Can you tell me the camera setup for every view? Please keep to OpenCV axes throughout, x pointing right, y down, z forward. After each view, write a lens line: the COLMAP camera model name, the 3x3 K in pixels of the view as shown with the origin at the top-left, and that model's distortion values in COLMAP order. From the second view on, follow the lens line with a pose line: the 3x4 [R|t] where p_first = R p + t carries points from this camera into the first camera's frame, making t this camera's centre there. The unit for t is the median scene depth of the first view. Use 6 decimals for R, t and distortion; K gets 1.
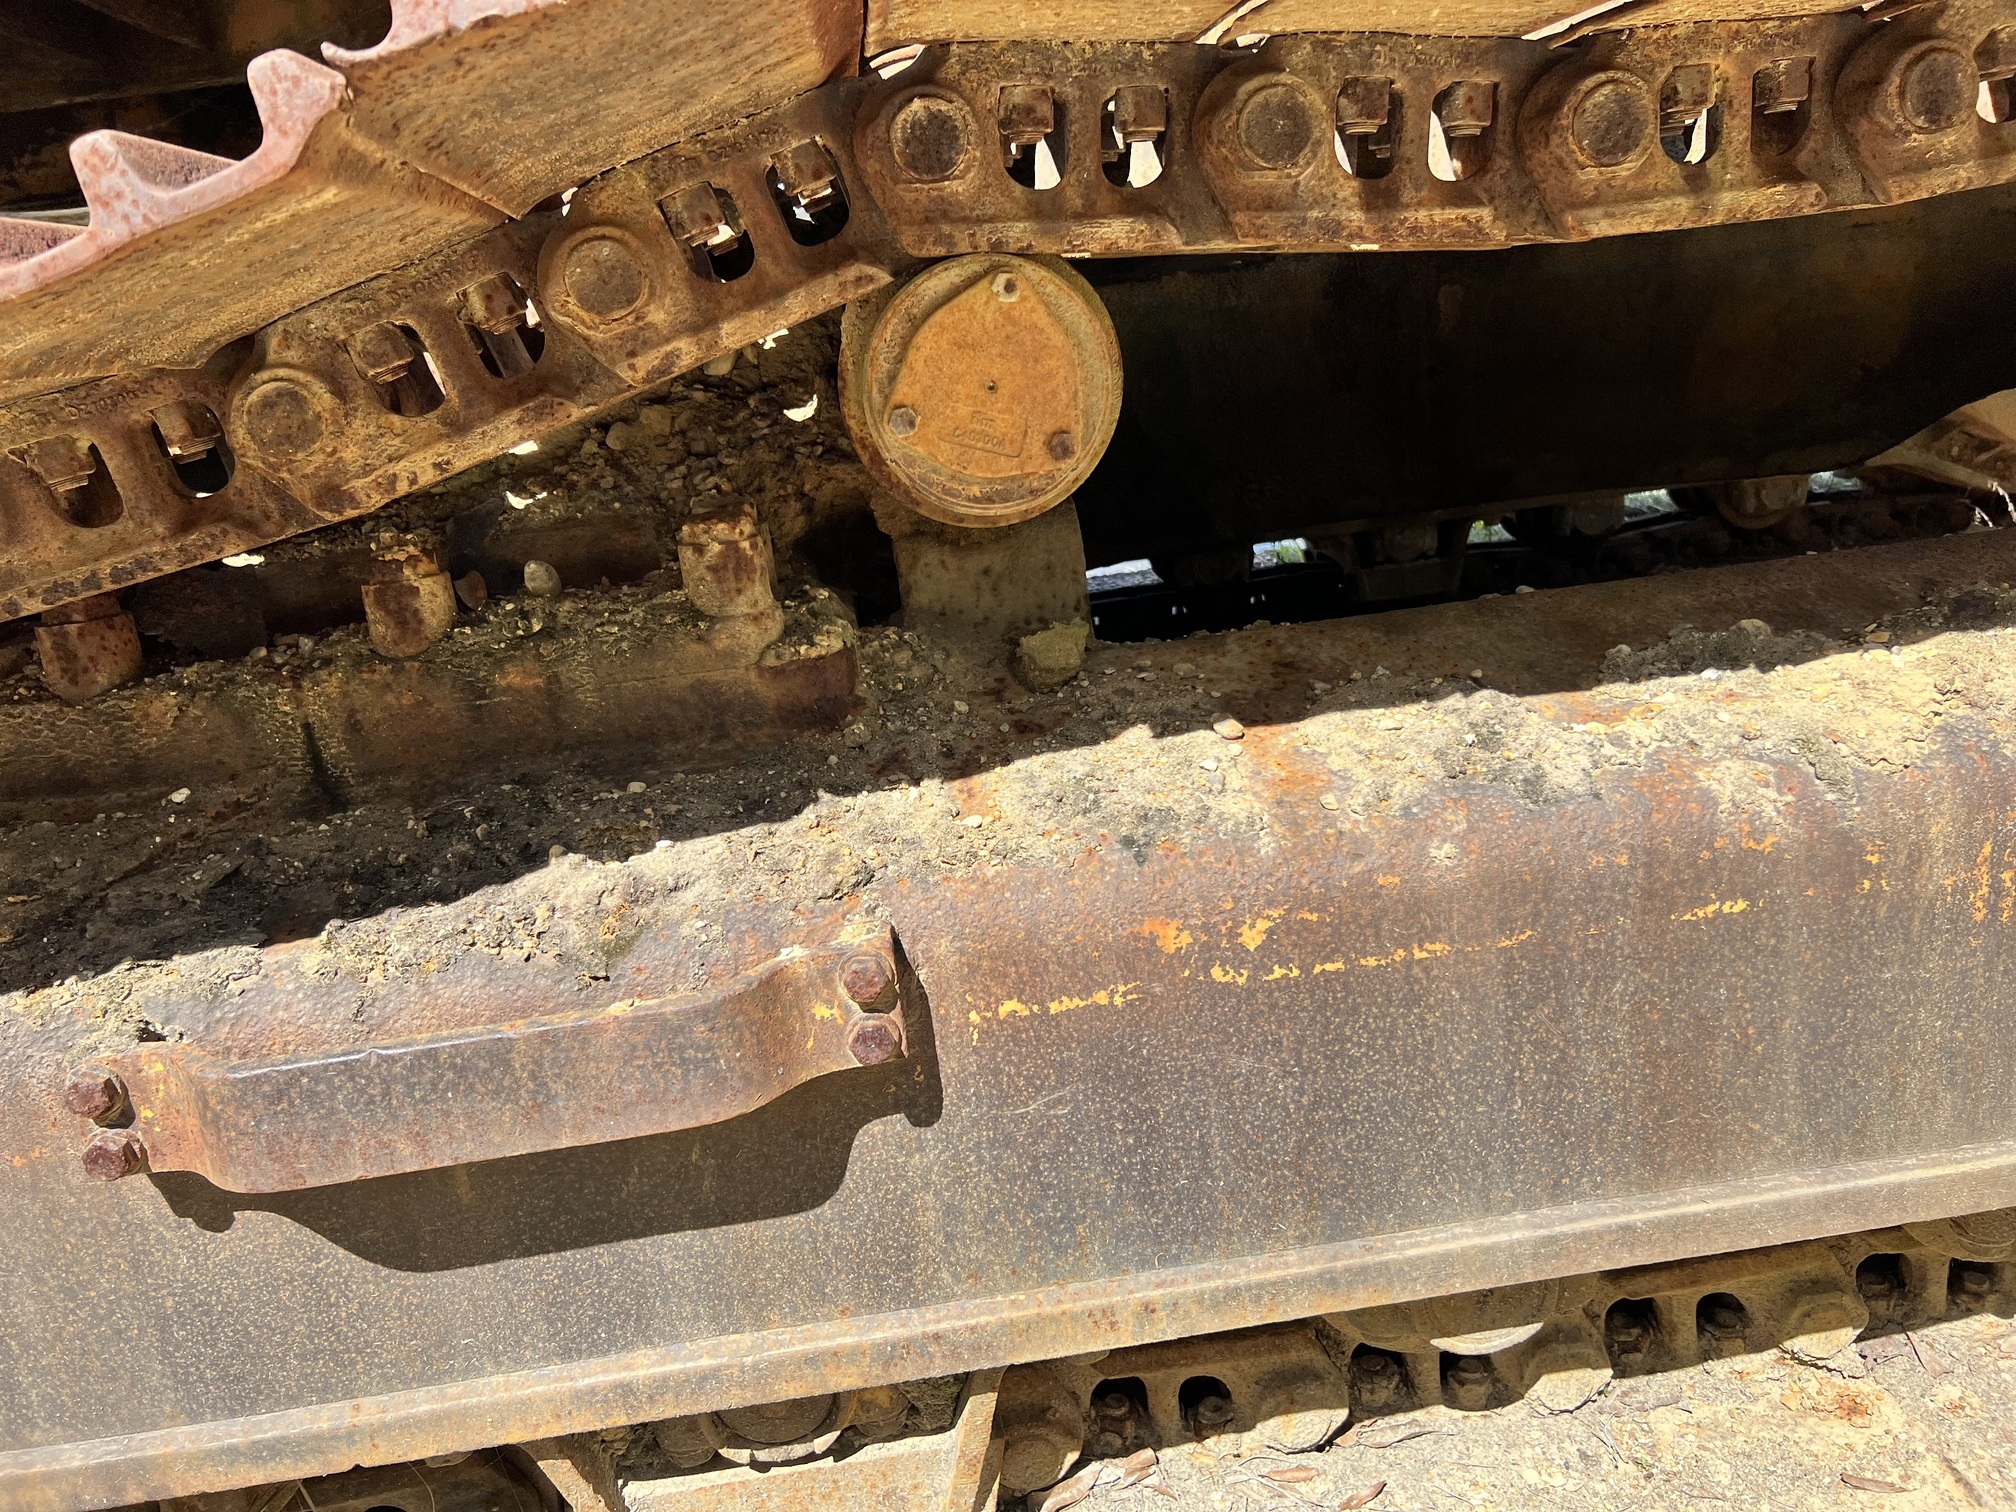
lens RADIAL K [[1535.4, 0, 888.2], [0, 1535.4, 638.8], [0, 0, 1]] dist [0.041999, -0.056343]
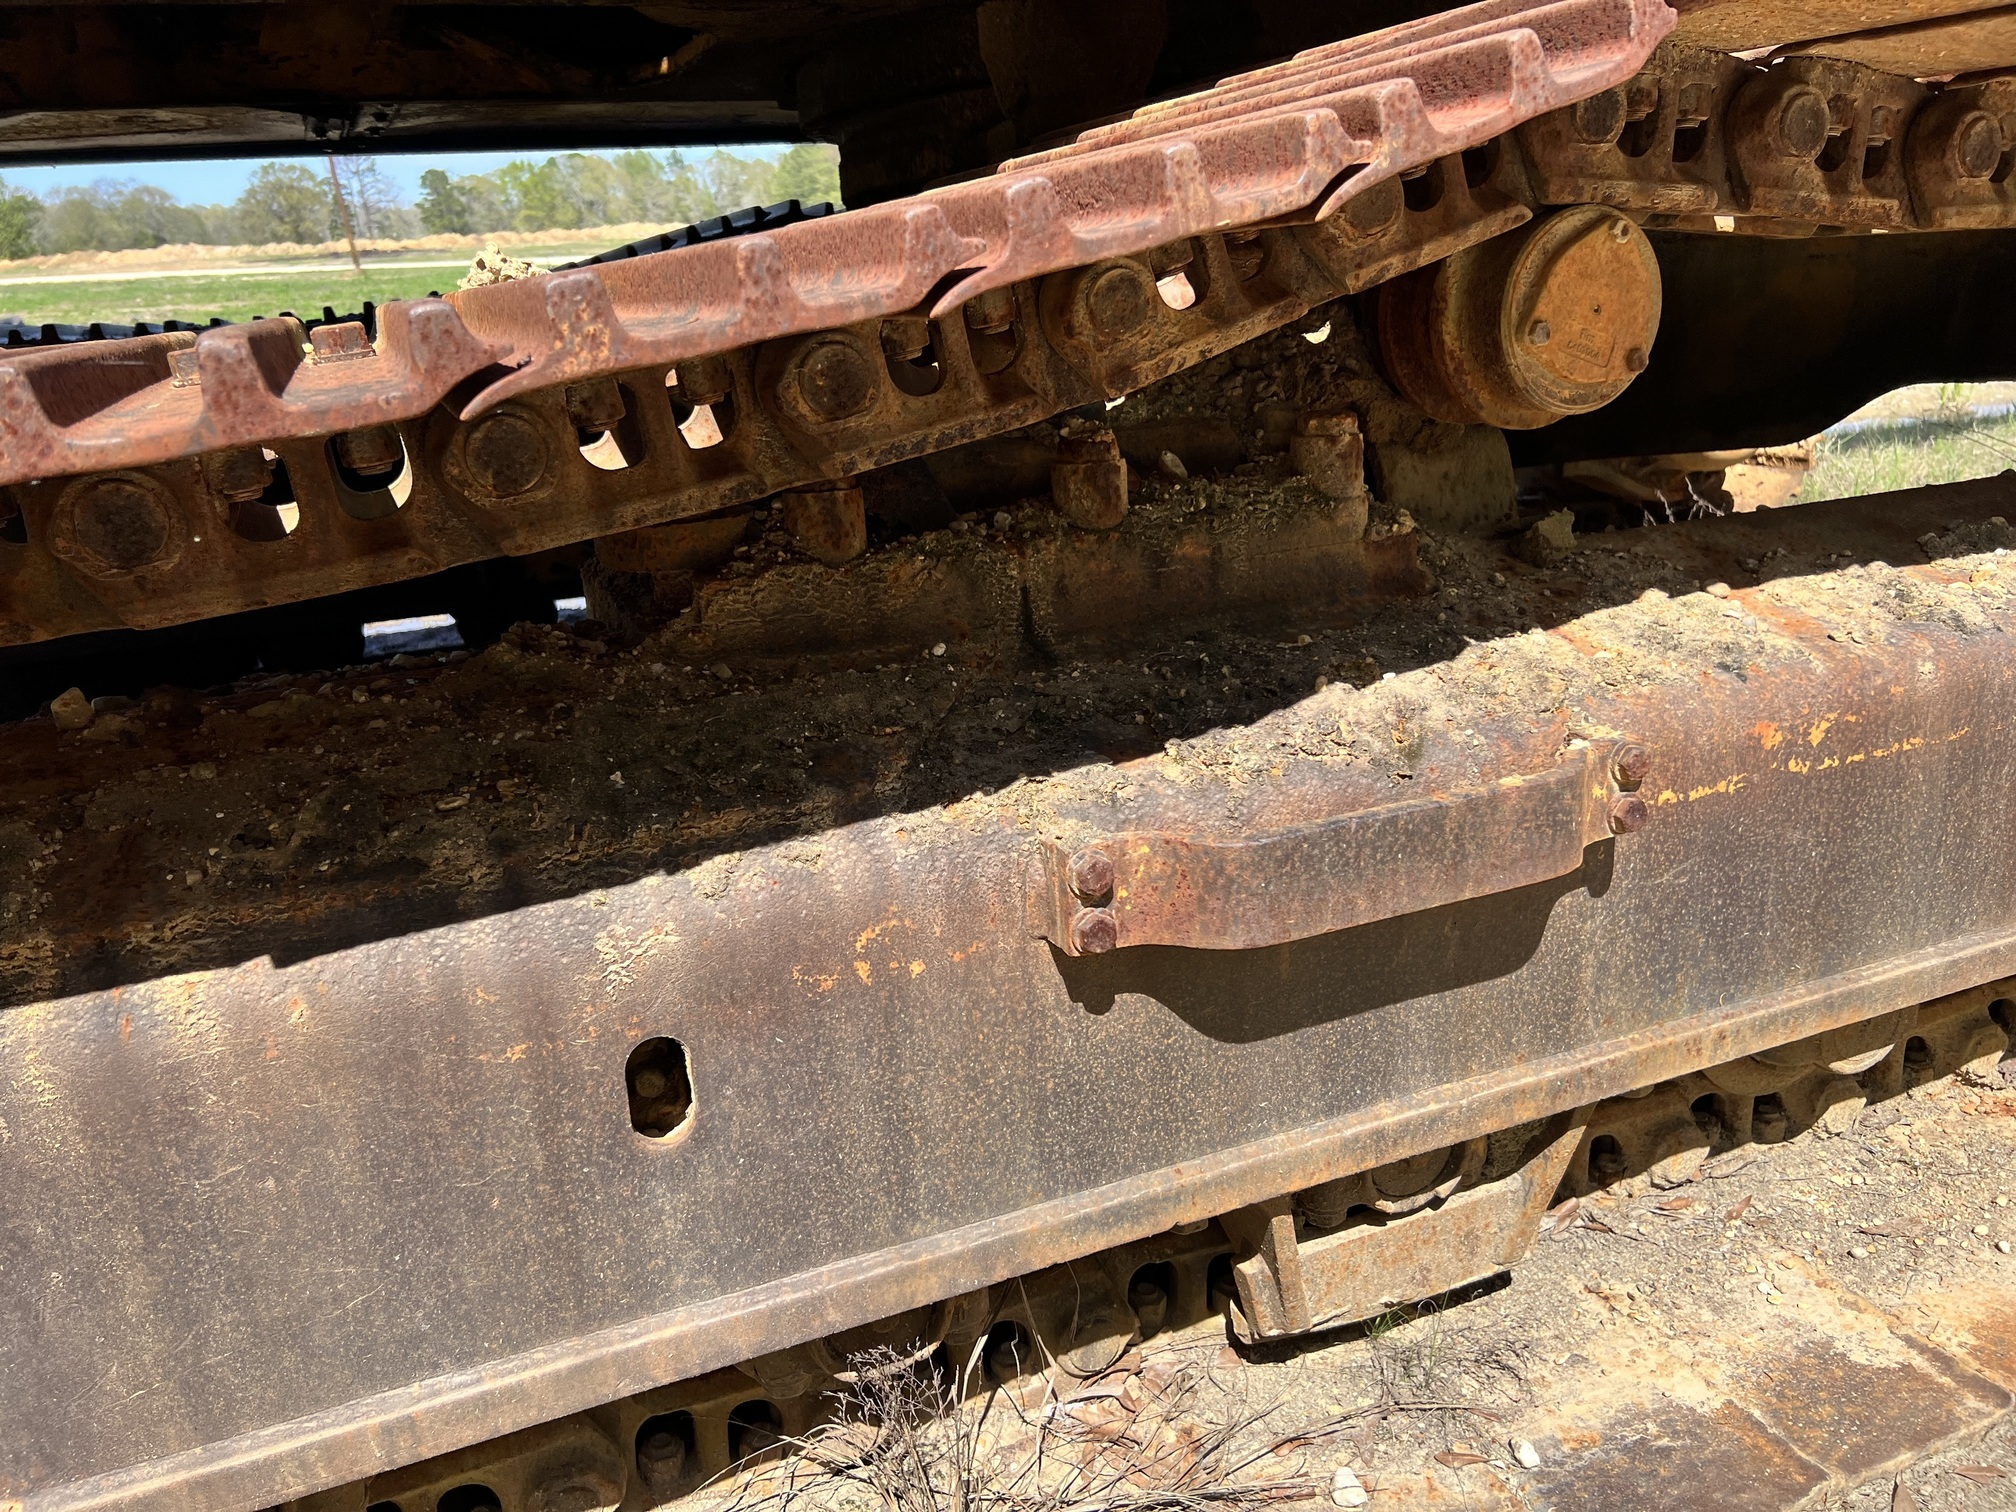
lens RADIAL K [[1535.4, 0, 888.2], [0, 1535.4, 638.8], [0, 0, 1]] dist [0.041999, -0.056343]
pose [[0.958596, -0.005003, 0.284725, -0.862688], [0.011764, 0.999688, -0.022040, 0.126693], [-0.284526, 0.024477, 0.958356, -0.036620]]
